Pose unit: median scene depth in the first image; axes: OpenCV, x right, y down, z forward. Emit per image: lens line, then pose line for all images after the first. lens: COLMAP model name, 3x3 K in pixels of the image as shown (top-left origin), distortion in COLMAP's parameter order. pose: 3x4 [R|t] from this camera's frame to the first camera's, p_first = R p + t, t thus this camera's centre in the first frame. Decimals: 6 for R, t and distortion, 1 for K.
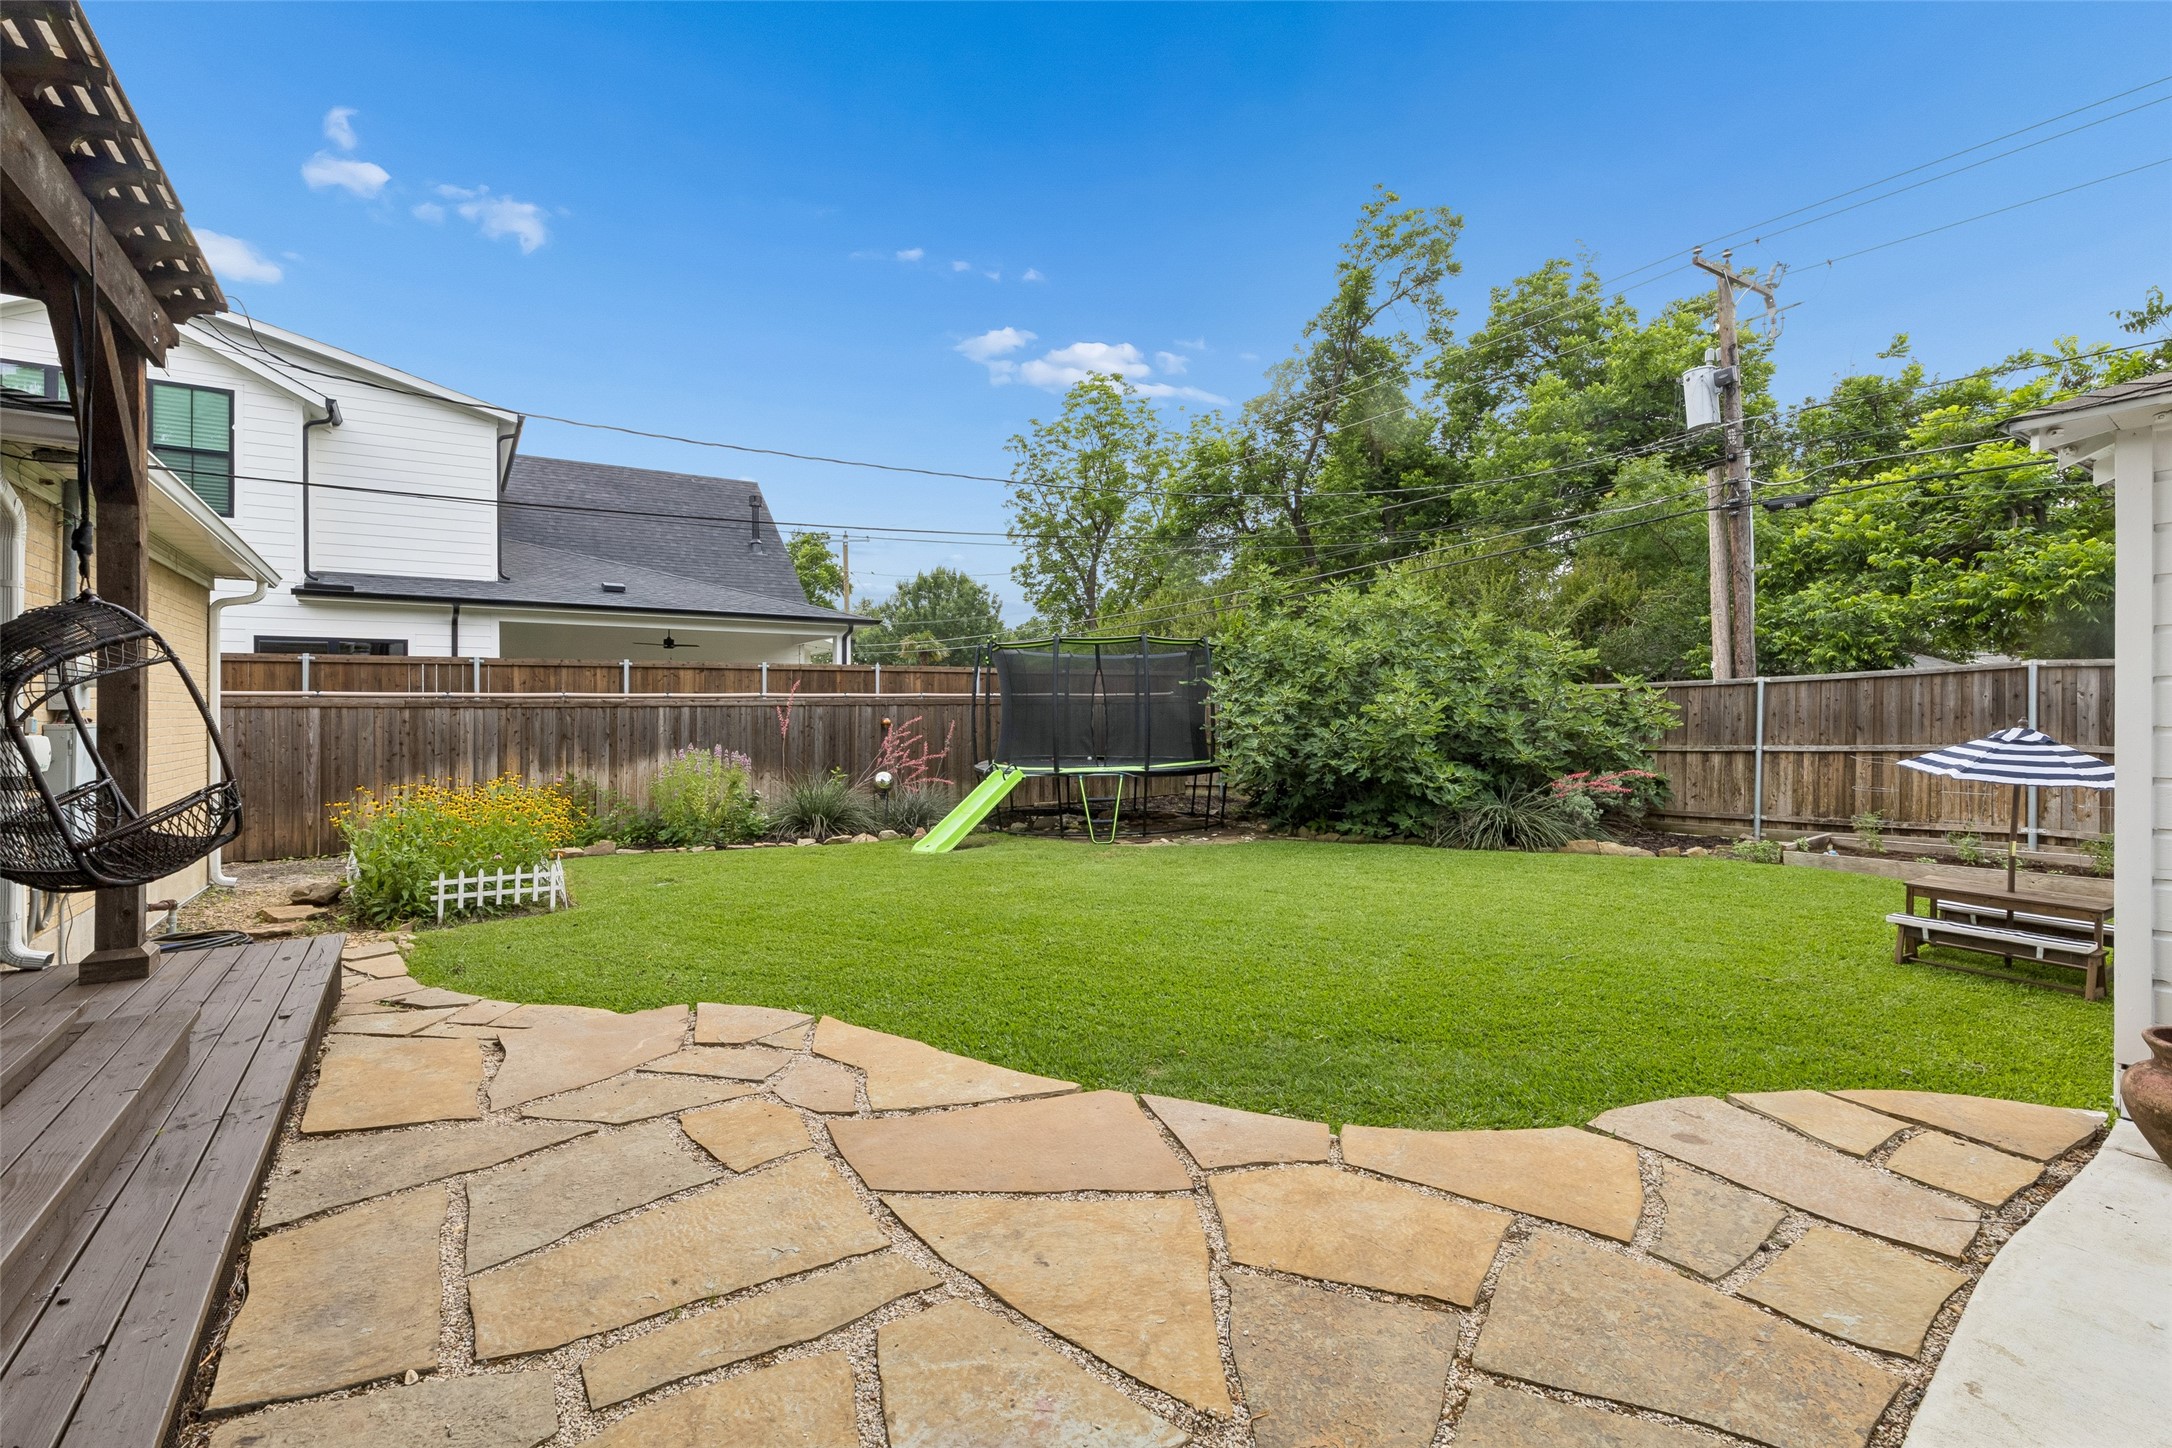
lens RADIAL K [[985.7, 0, 1076.2], [0, 985.7, 716.2], [0, 0, 1]] dist [0.007614, -0.001577]
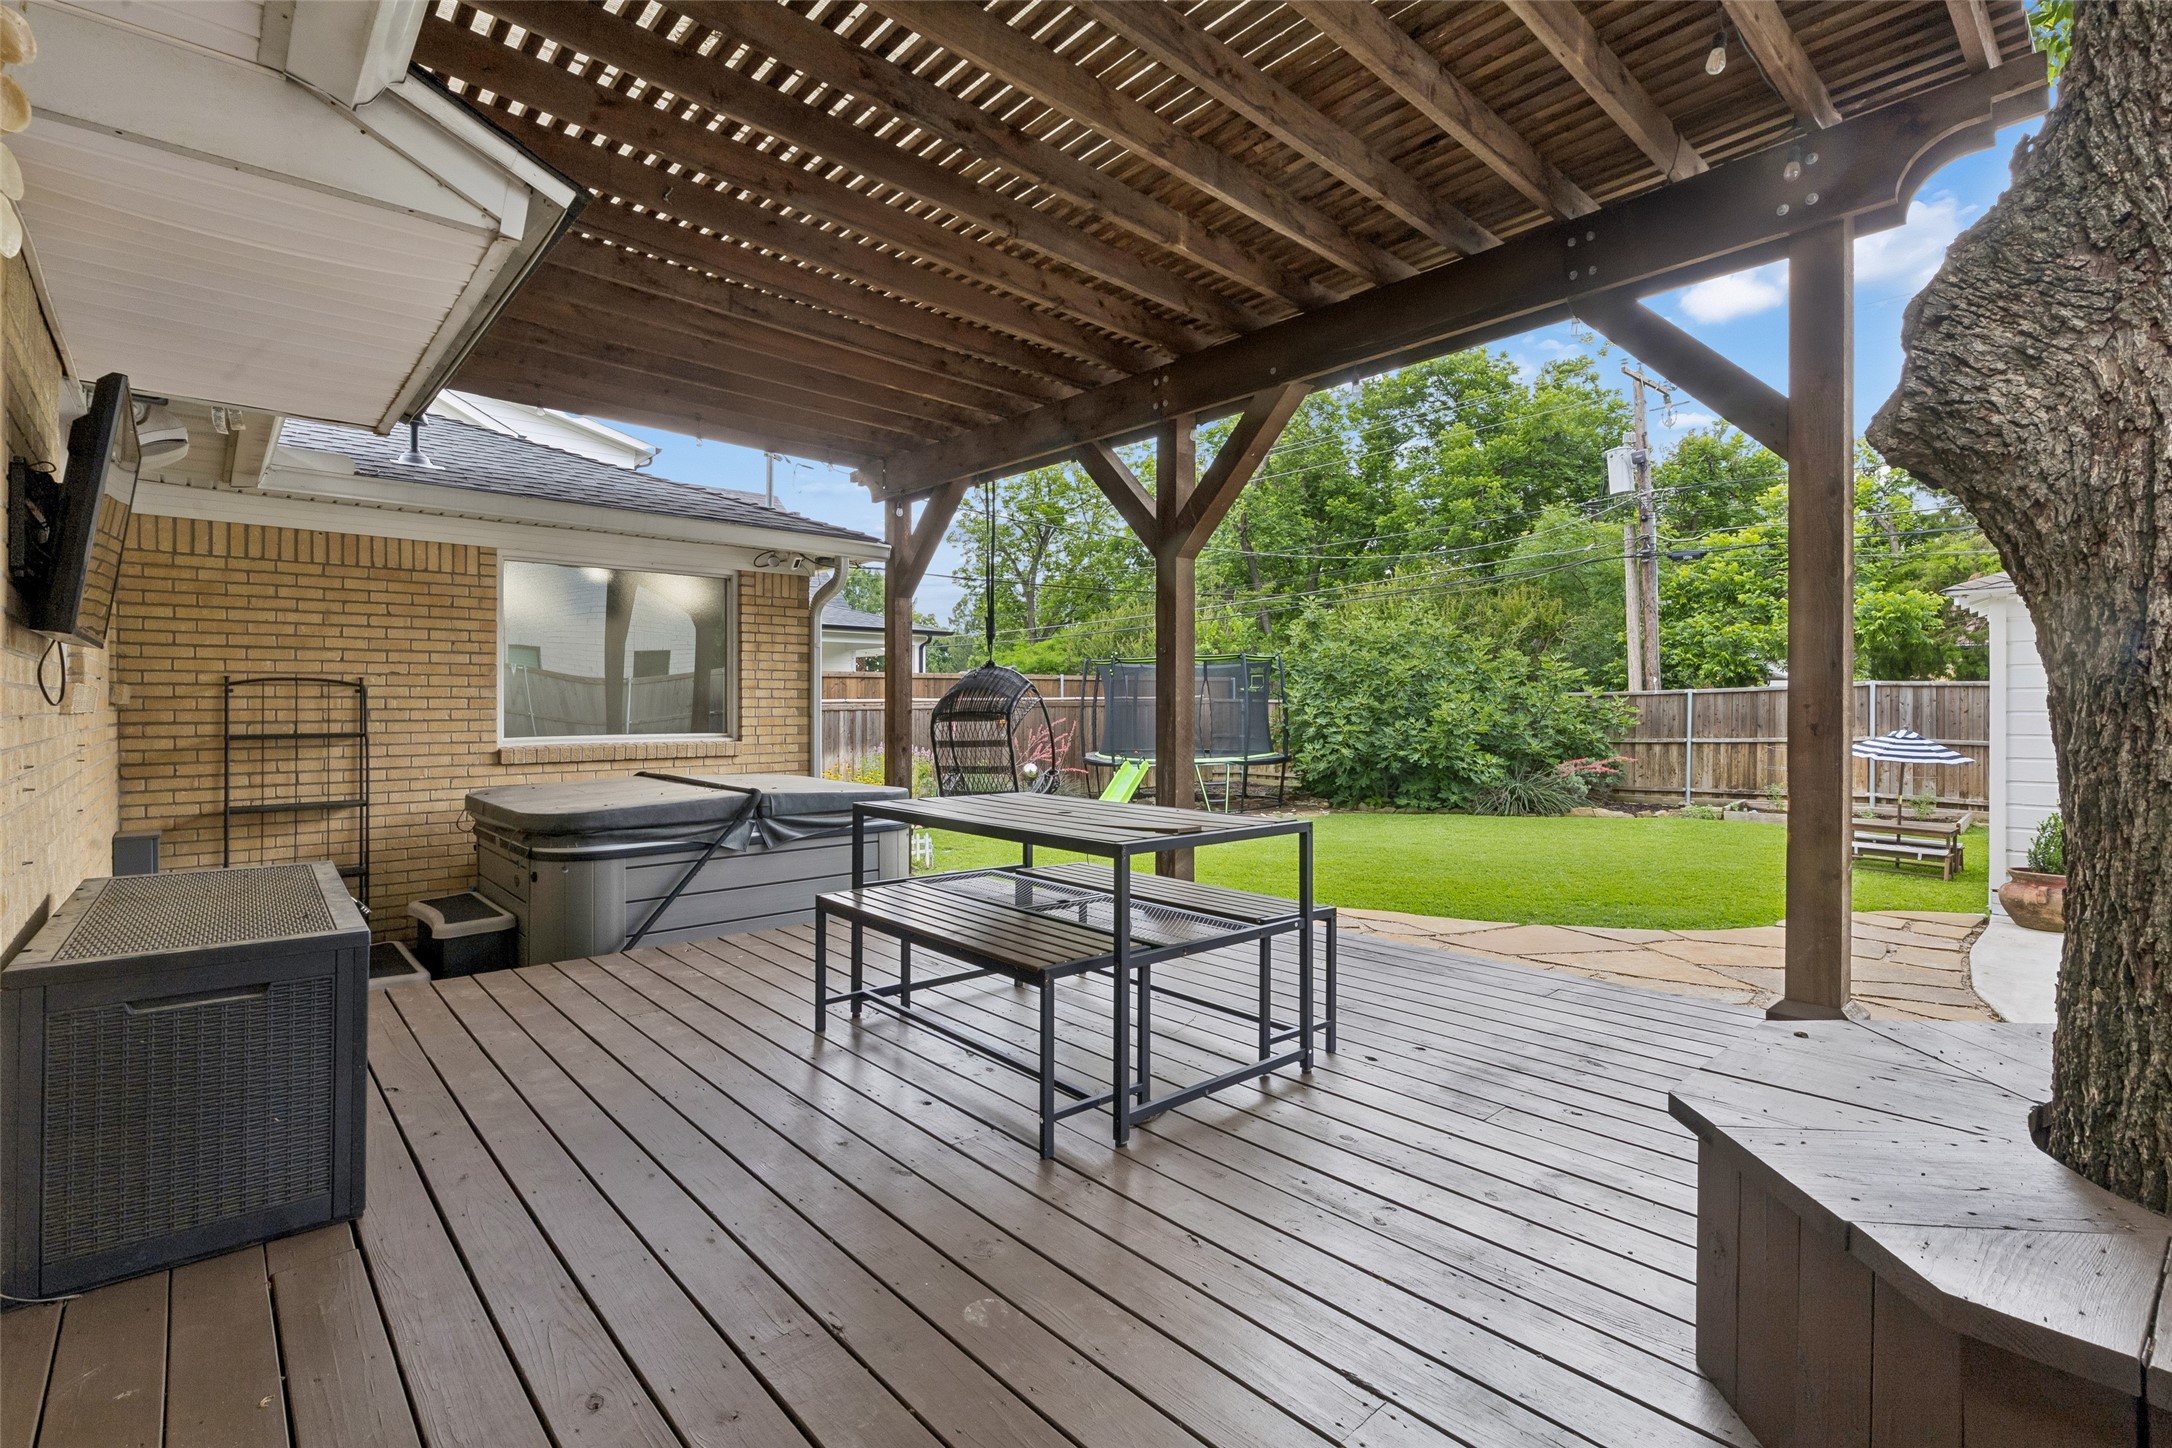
lens RADIAL K [[985.7, 0, 1082.5], [0, 985.7, 705.1], [0, 0, 1]] dist [0.007614, -0.001577]
pose [[0.988706, -0.000935, 0.149864, -0.365727], [0.001464, 0.999993, -0.003421, -0.013482], [-0.149860, 0.003602, 0.988701, -0.248502]]
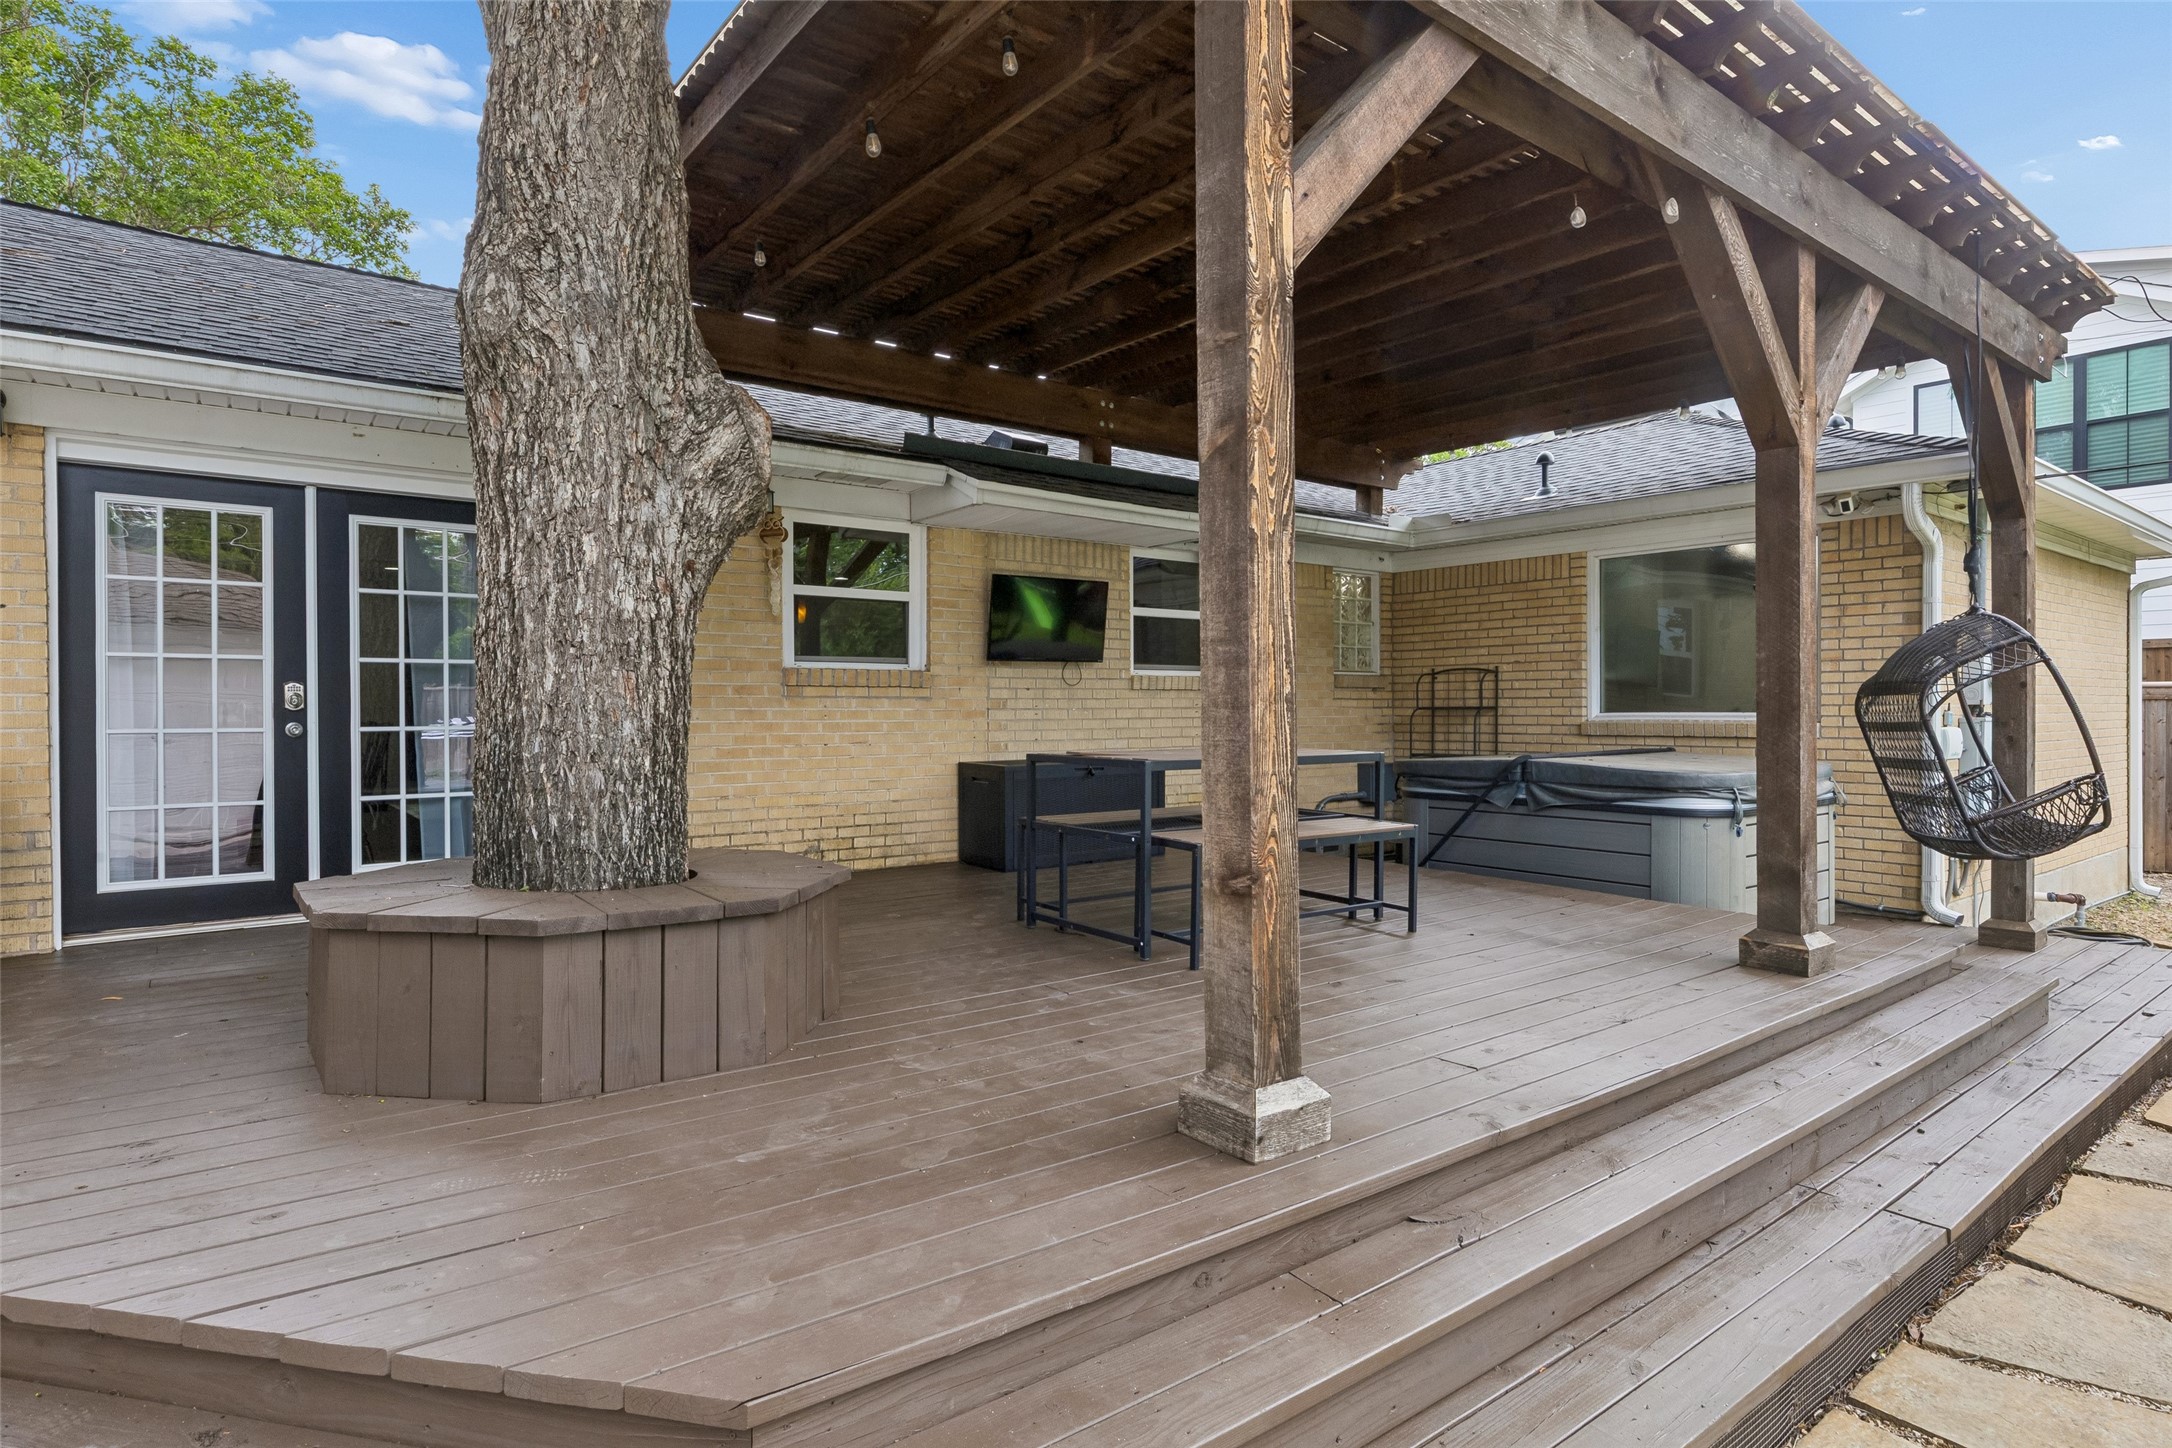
lens RADIAL K [[1134.2, 0, 1070.6], [0, 1134.2, 705.2], [0, 0, 1]] dist [-0.012632, 0.000539]
pose [[0.071238, -0.002617, -0.997456, 0.085356], [0.000431, 0.999997, -0.002593, -0.001381], [0.997459, -0.000245, 0.071239, -0.055305]]
